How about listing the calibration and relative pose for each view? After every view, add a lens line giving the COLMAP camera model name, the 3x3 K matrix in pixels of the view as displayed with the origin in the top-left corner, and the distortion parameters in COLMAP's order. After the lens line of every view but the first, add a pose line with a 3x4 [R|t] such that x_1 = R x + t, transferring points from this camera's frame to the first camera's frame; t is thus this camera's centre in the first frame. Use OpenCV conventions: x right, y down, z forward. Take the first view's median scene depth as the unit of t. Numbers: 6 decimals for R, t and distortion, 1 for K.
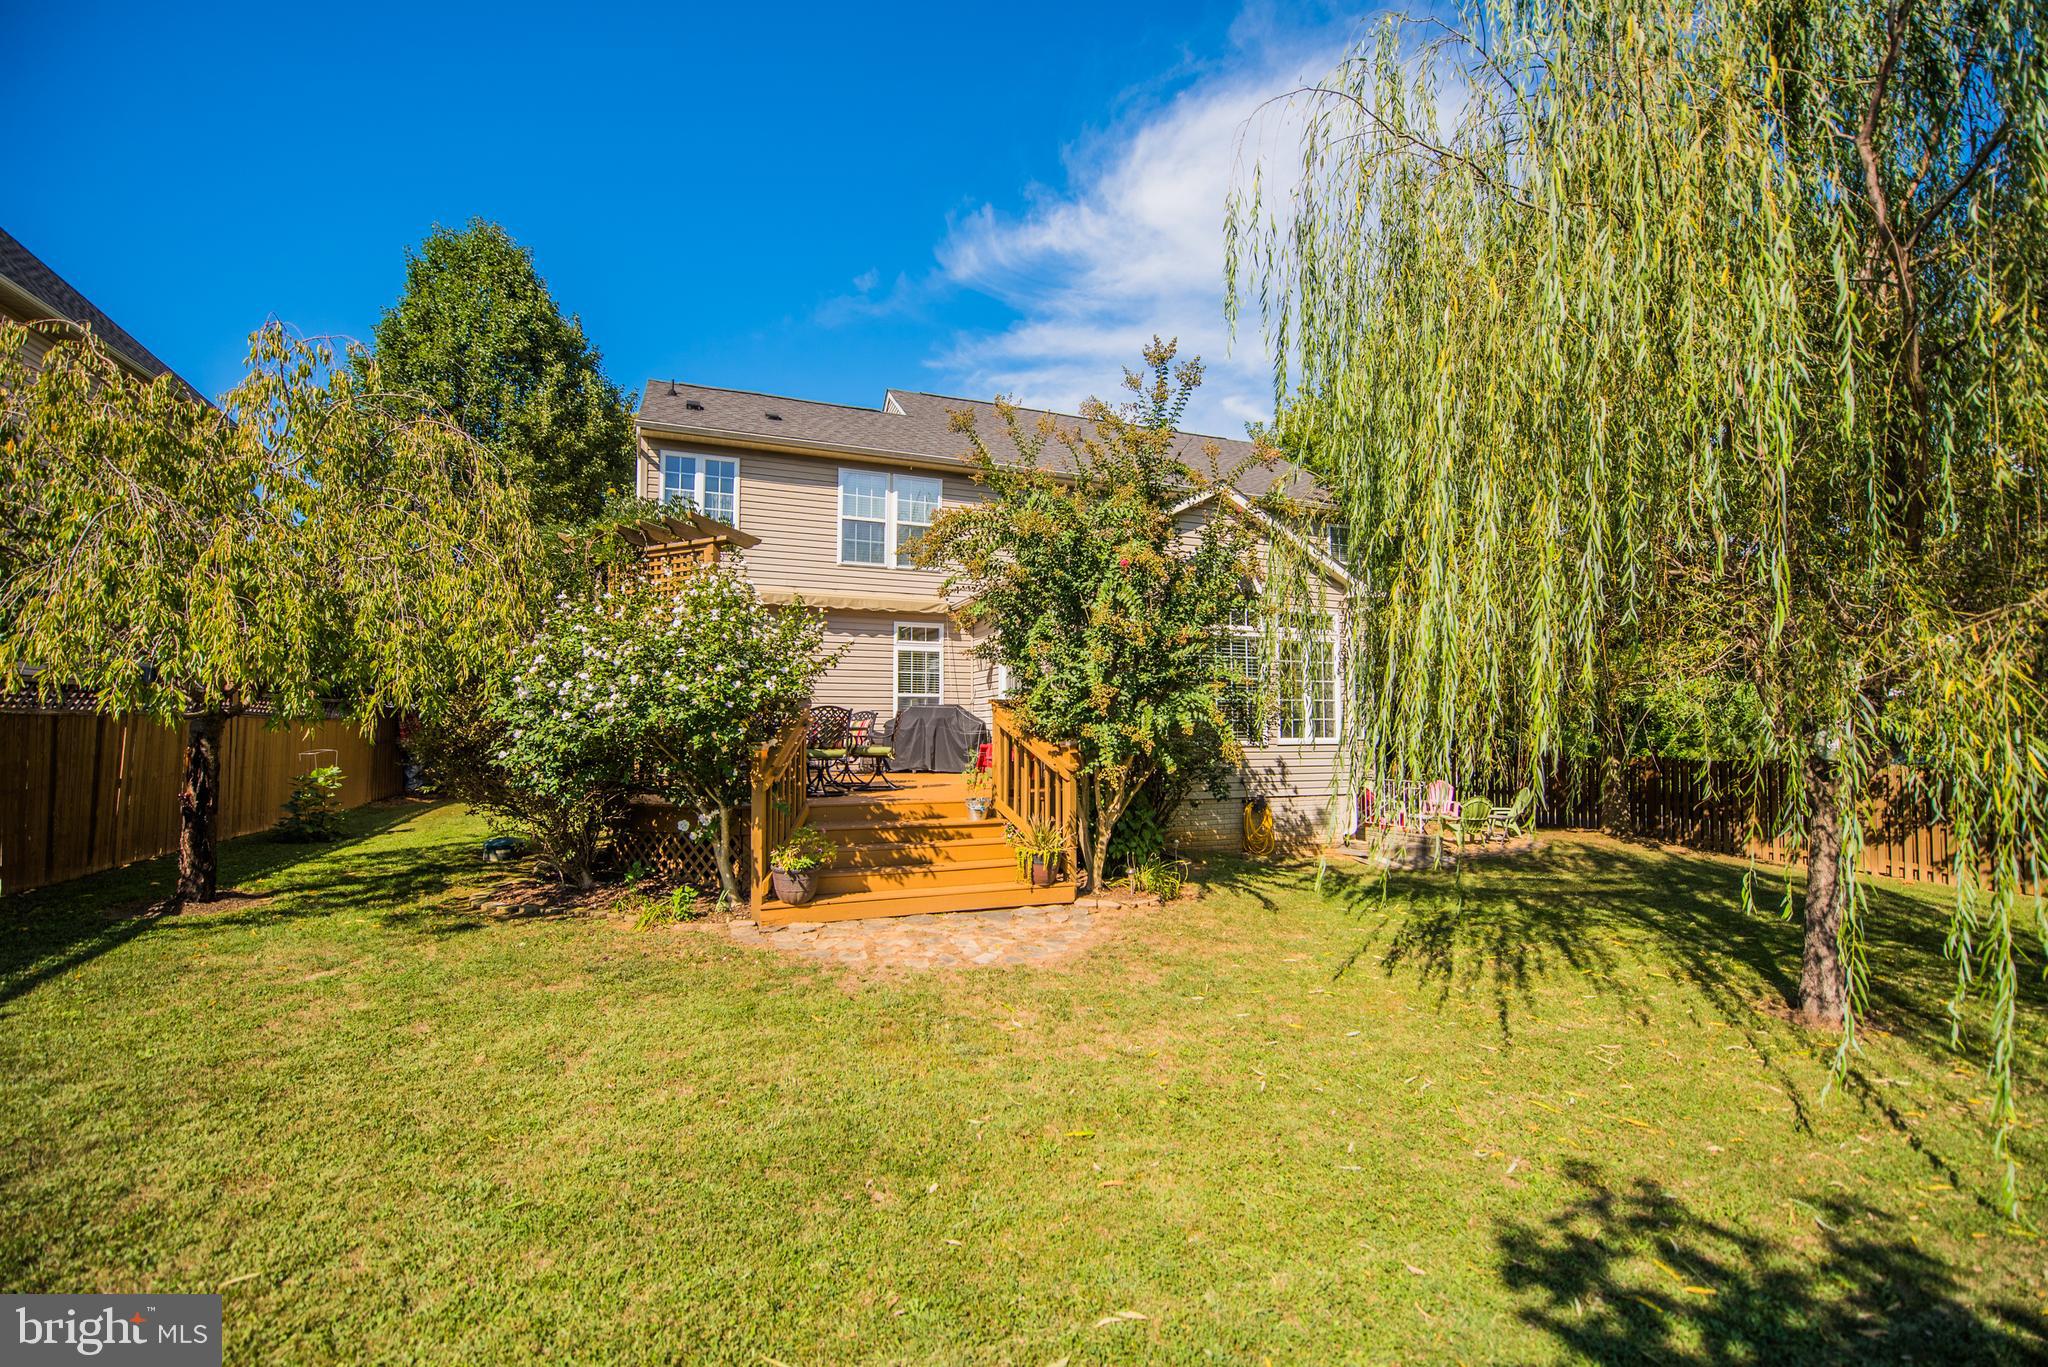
lens RADIAL K [[816.6, 0, 959.7], [0, 816.6, 711.1], [0, 0, 1]] dist [-0.017193, -0.001637]
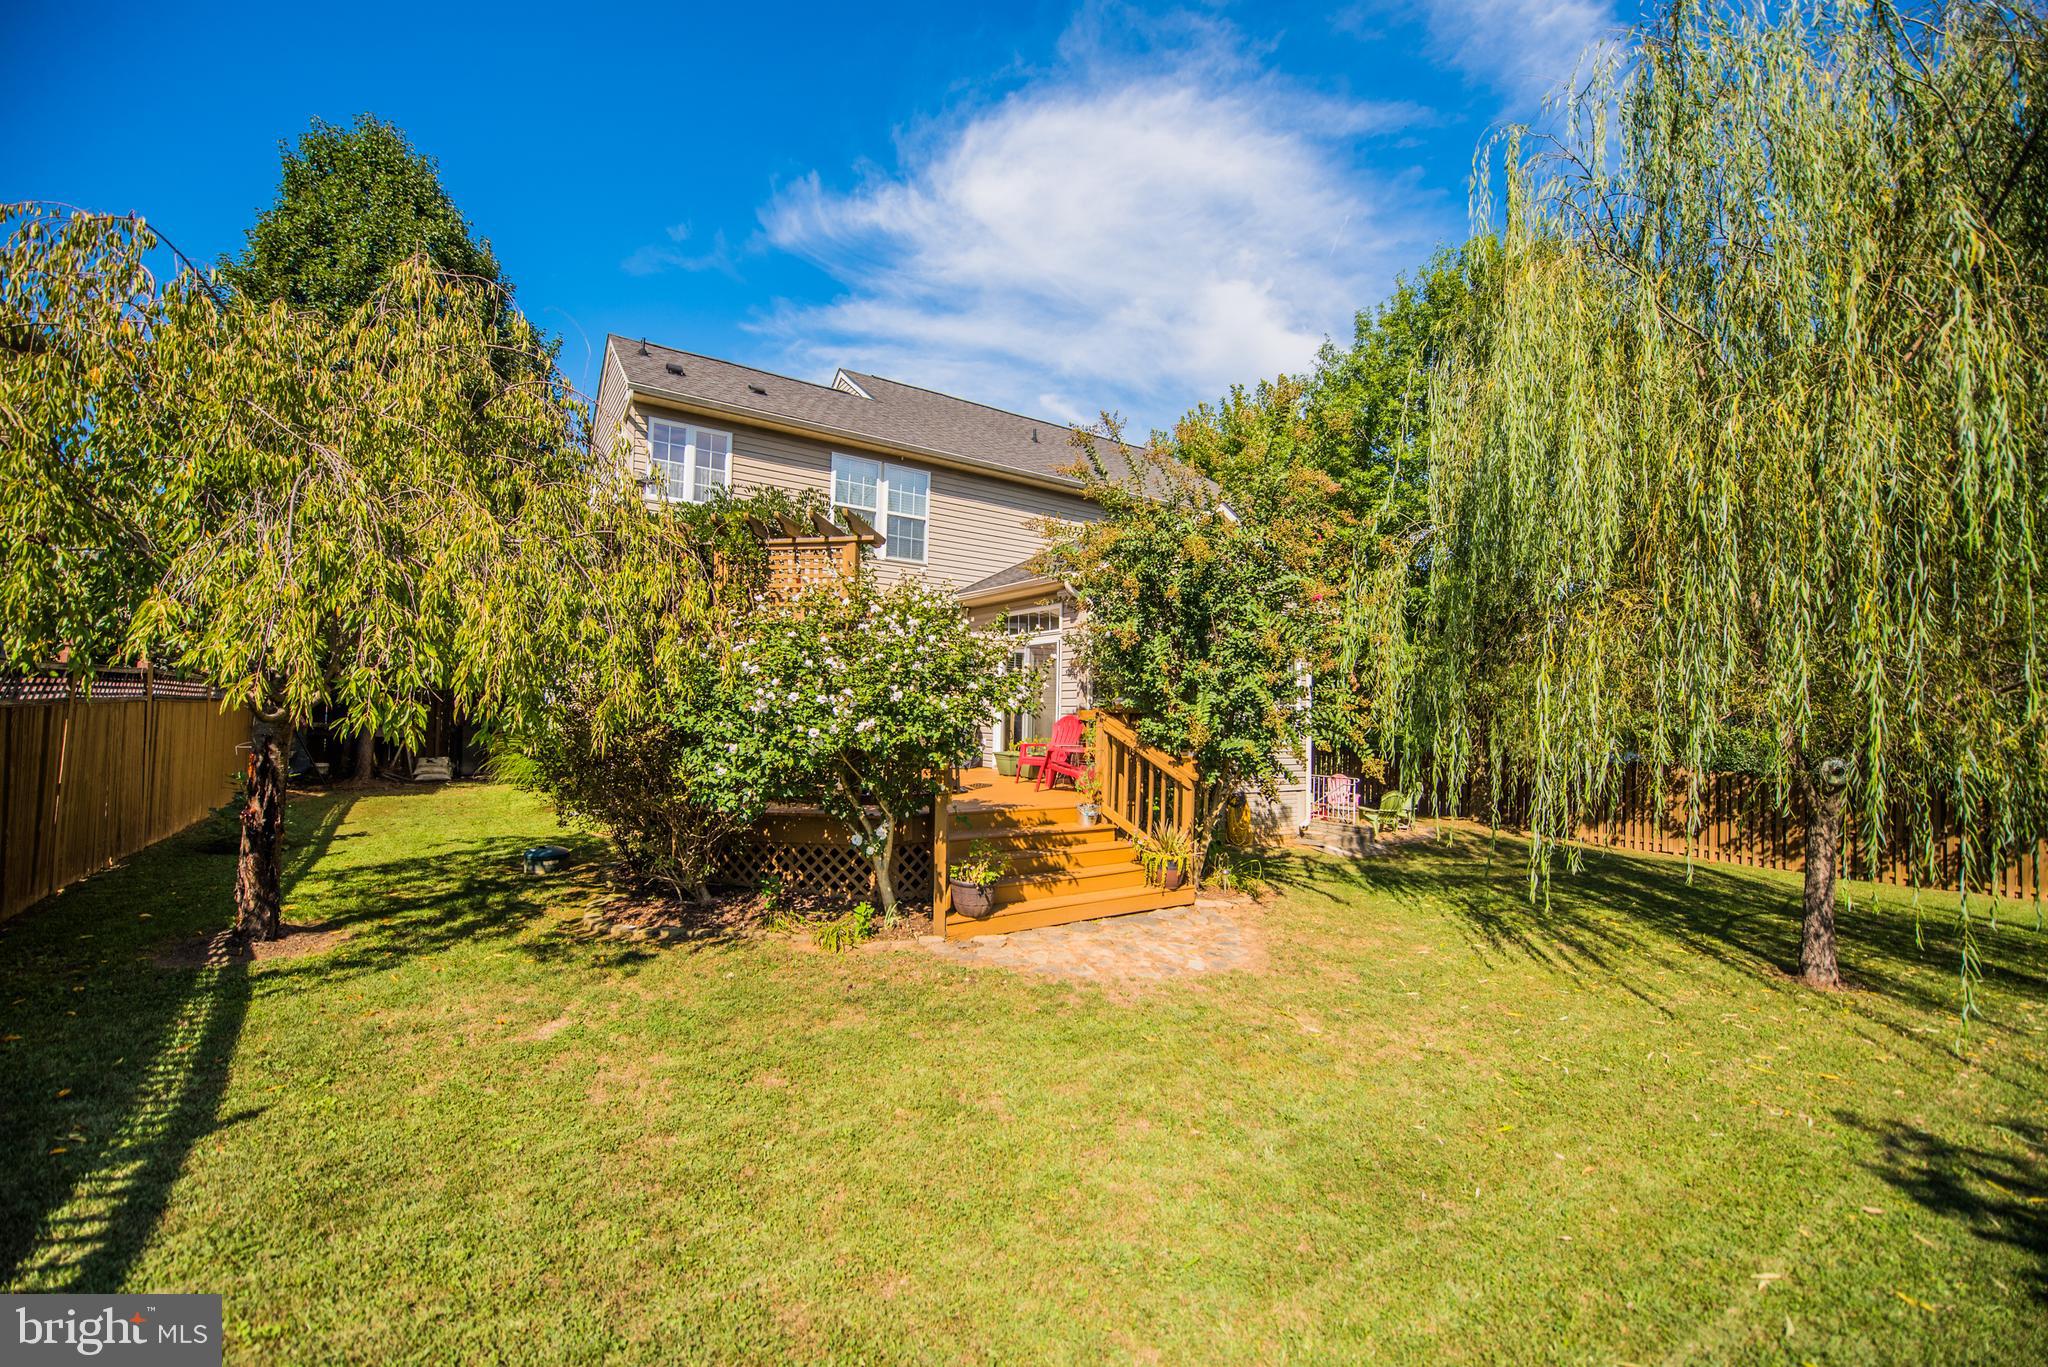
lens RADIAL K [[816.6, 0, 955.3], [0, 816.6, 696.2], [0, 0, 1]] dist [-0.017193, -0.001637]
pose [[0.974977, 0.024665, 0.220935, -0.394167], [-0.026405, 0.999639, 0.004923, -0.031969], [-0.220734, -0.010634, 0.975276, 0.034840]]
